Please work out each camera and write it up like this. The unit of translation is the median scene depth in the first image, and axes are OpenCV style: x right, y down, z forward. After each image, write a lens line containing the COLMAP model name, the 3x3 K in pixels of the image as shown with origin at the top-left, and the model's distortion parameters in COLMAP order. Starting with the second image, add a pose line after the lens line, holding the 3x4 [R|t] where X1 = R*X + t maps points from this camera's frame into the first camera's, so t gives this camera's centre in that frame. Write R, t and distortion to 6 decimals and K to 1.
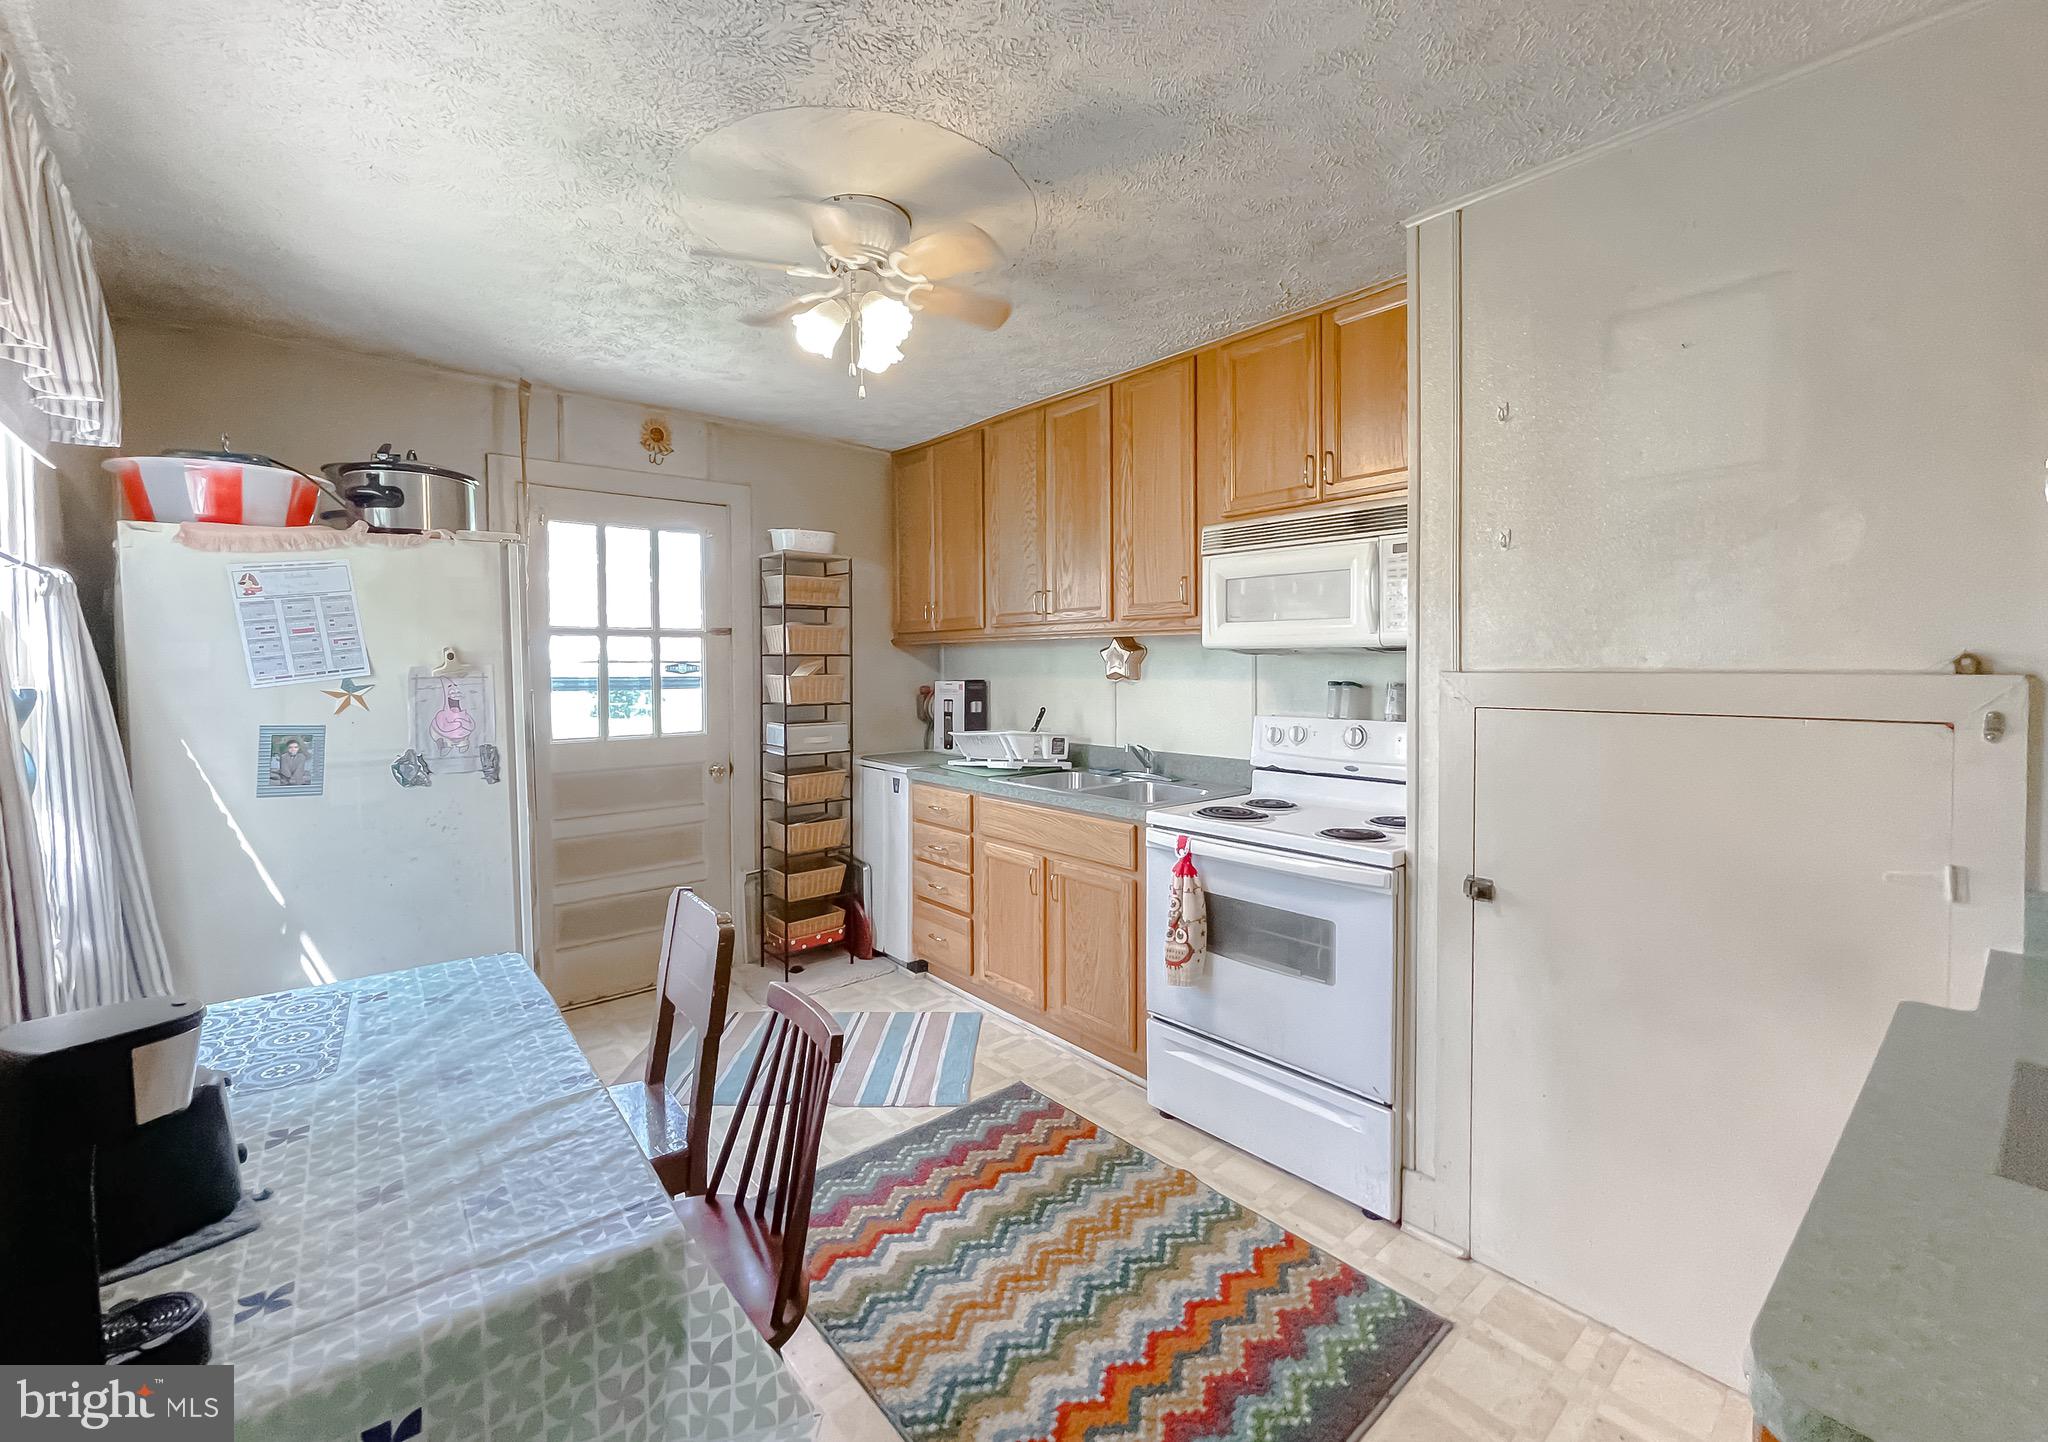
lens RADIAL K [[867.6, 0, 1014.0], [0, 867.6, 681.7], [0, 0, 1]] dist [0.008203, 0.000309]
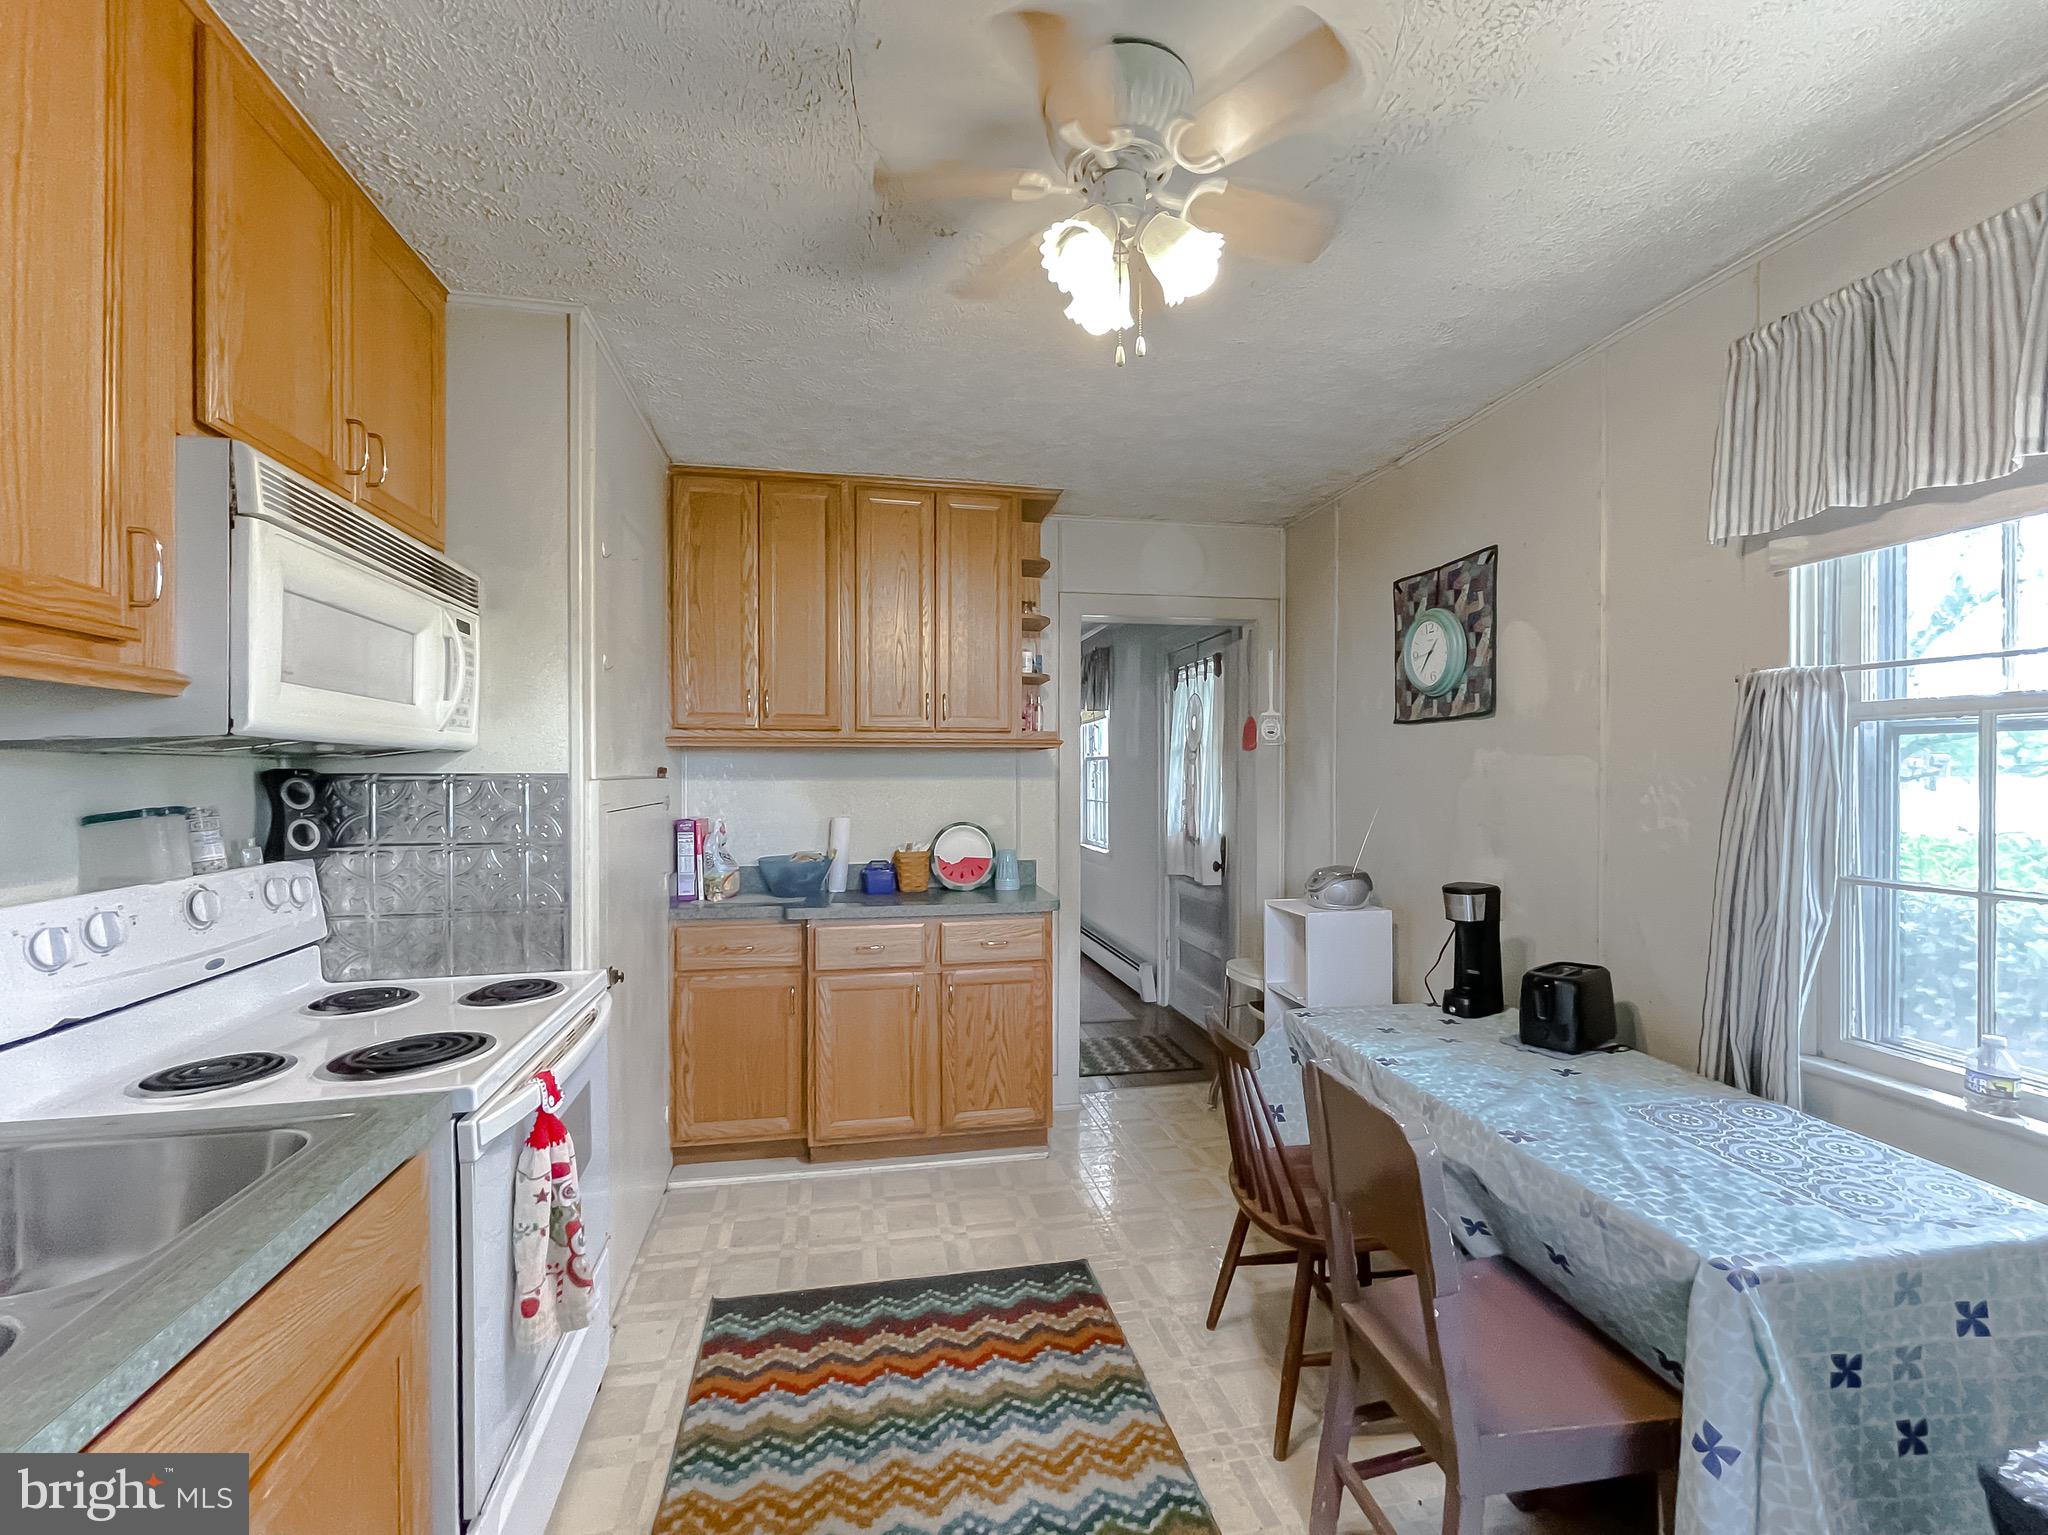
lens RADIAL K [[871.9, 0, 1016.7], [0, 871.9, 772.4], [0, 0, 1]] dist [-0.001533, 0.000053]
pose [[-0.878114, 0.006098, 0.478412, -0.324223], [0.017517, 0.999658, 0.019410, -0.023756], [-0.478130, 0.025425, -0.877921, 1.257614]]
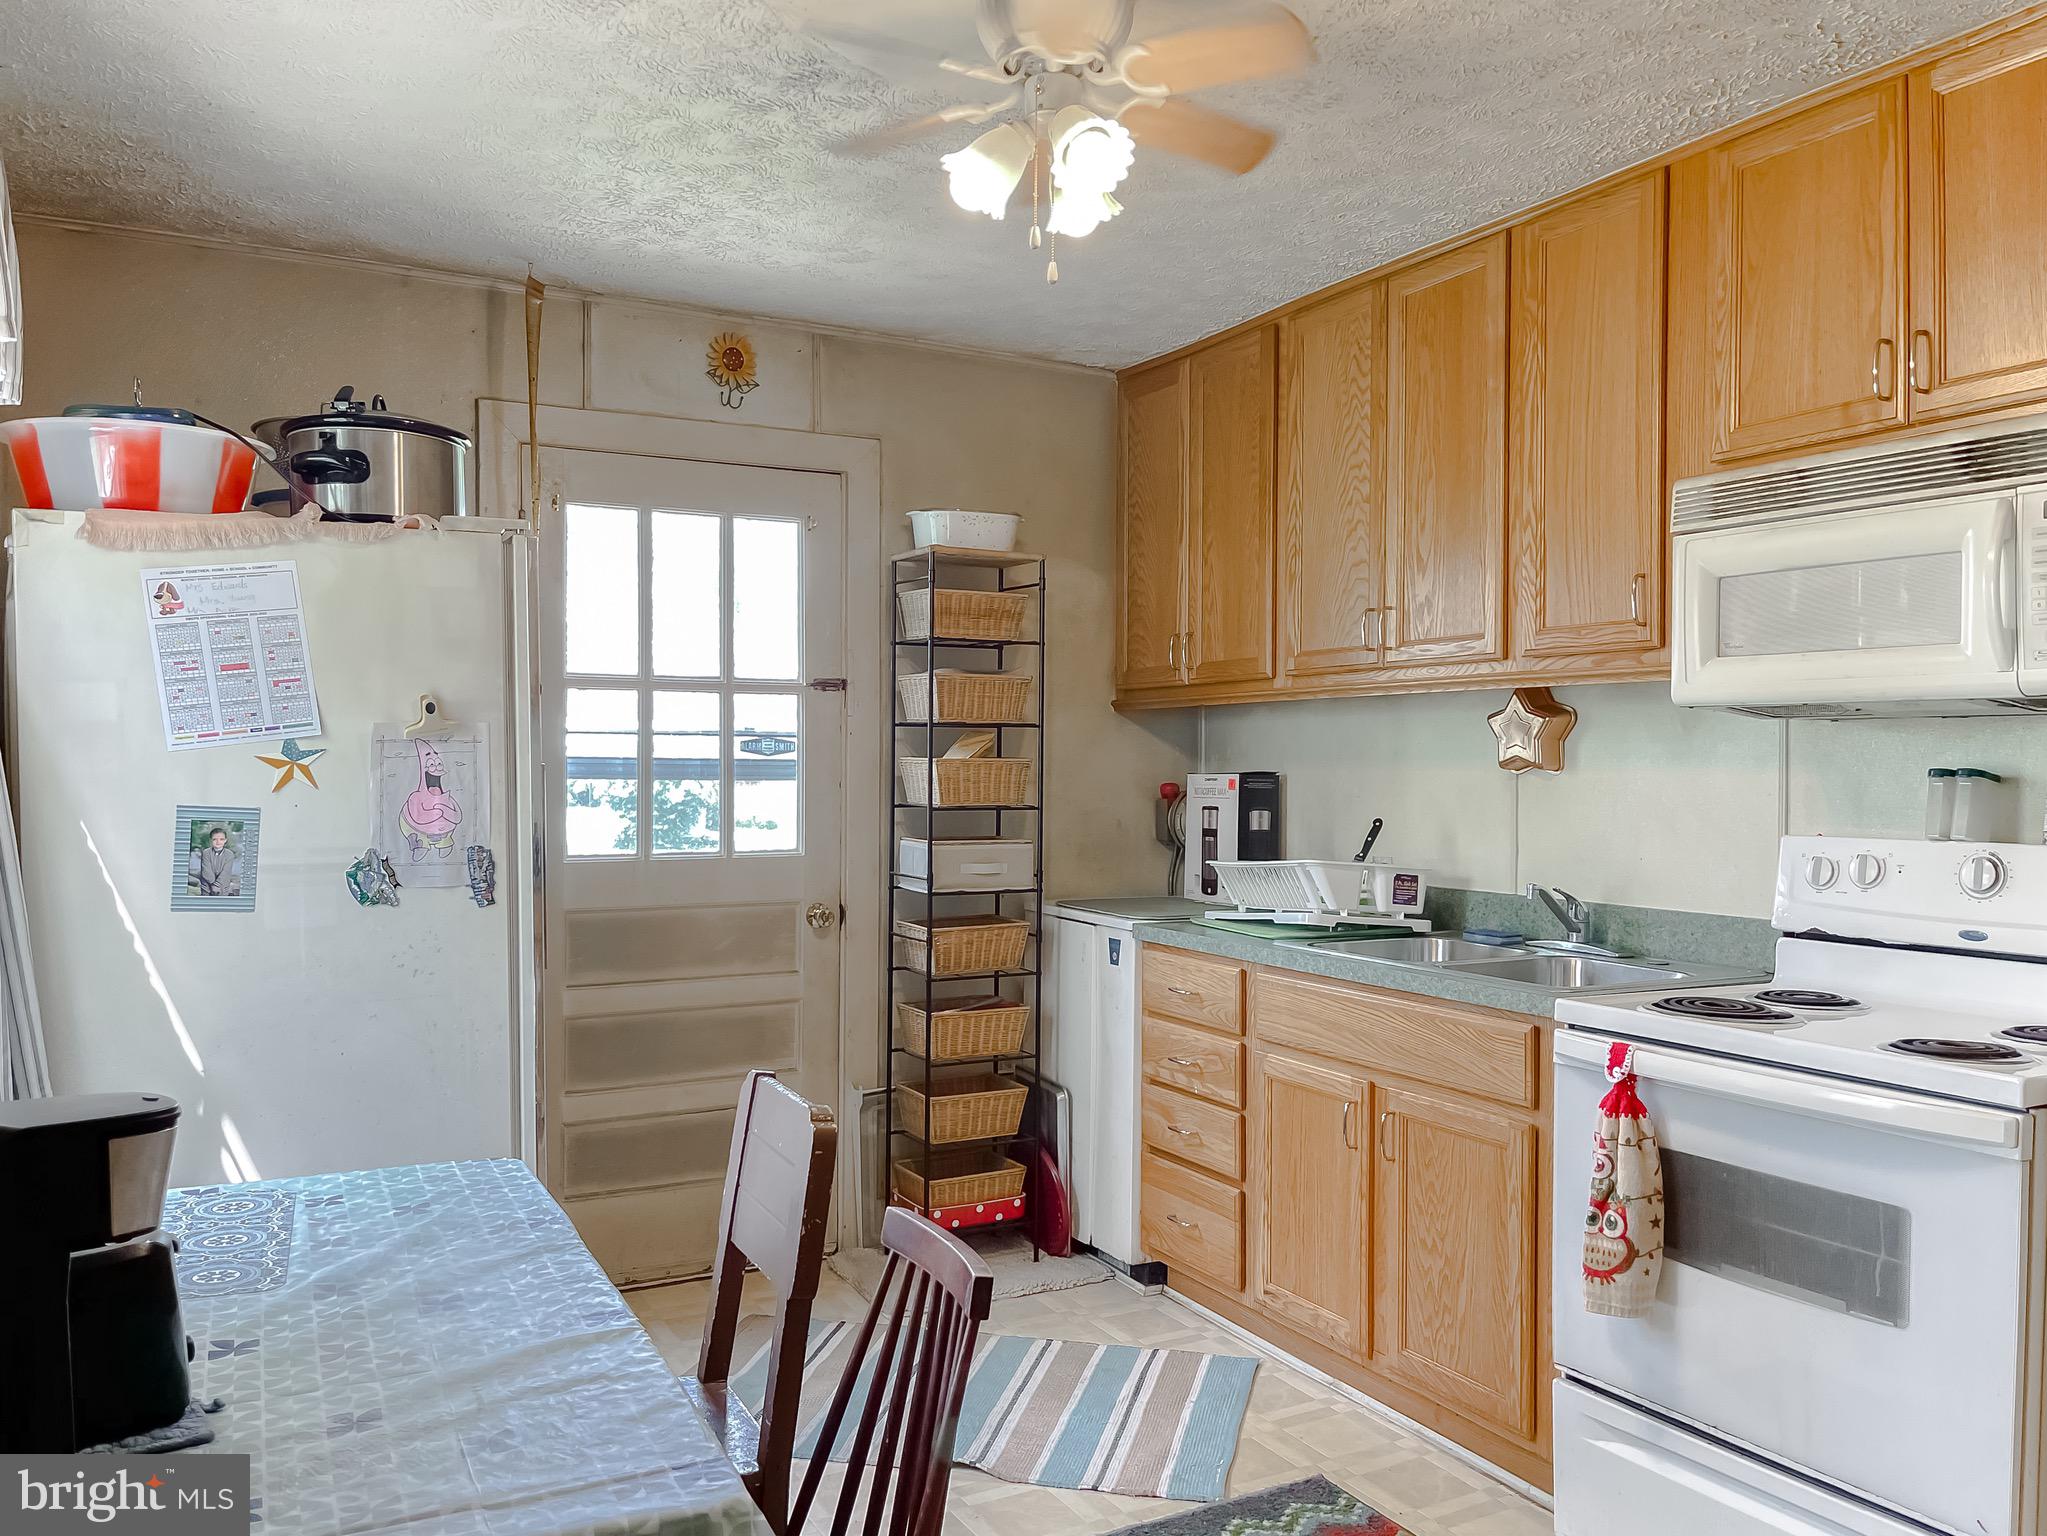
lens RADIAL K [[1617.3, 0, 1020.5], [0, 1617.3, 779.3], [0, 0, 1]] dist [0.107403, -0.138569]
pose [[0.977896, 0.011457, -0.208776, 0.035876], [-0.014236, 0.999829, -0.011813, 0.026540], [0.208605, 0.014524, 0.977892, -0.089257]]
